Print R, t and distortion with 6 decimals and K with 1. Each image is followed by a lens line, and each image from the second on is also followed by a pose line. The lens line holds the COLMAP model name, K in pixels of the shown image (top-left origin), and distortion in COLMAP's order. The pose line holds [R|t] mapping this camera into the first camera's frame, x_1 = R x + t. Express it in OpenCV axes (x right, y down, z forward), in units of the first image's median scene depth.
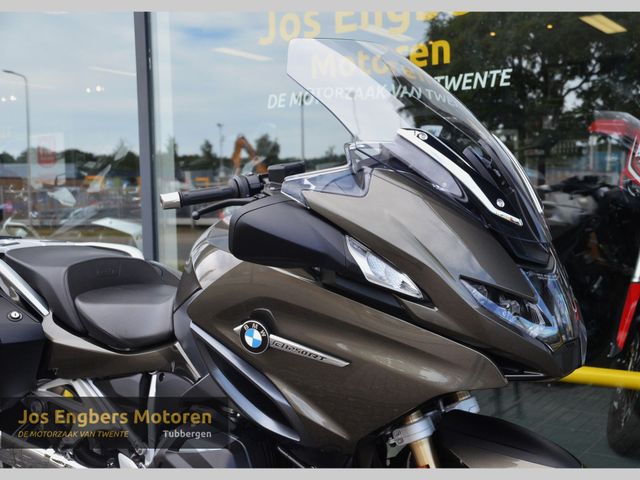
lens RADIAL K [[773.2, 0, 334.1], [0, 773.2, 248.7], [0, 0, 1]] dist [-0.069133, 0.606626]
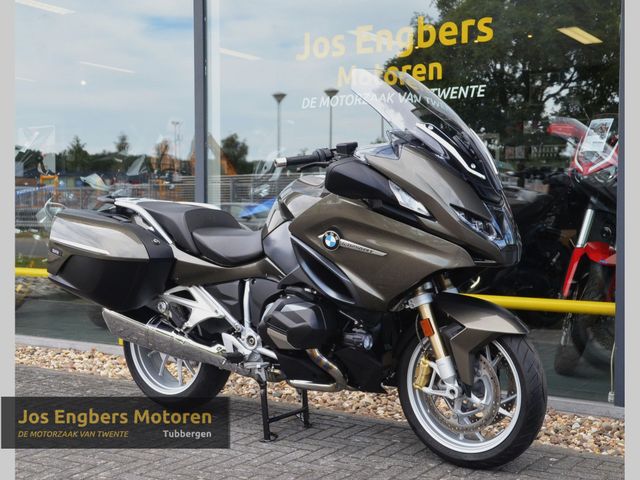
lens RADIAL K [[815.4, 0, 327.0], [0, 815.4, 243.8], [0, 0, 1]] dist [0.000563, 0.555799]
pose [[0.999455, 0.021045, 0.025434, -0.114112], [-0.020671, 0.999675, -0.014890, 0.106867], [-0.025739, 0.014356, 0.999566, -0.599853]]
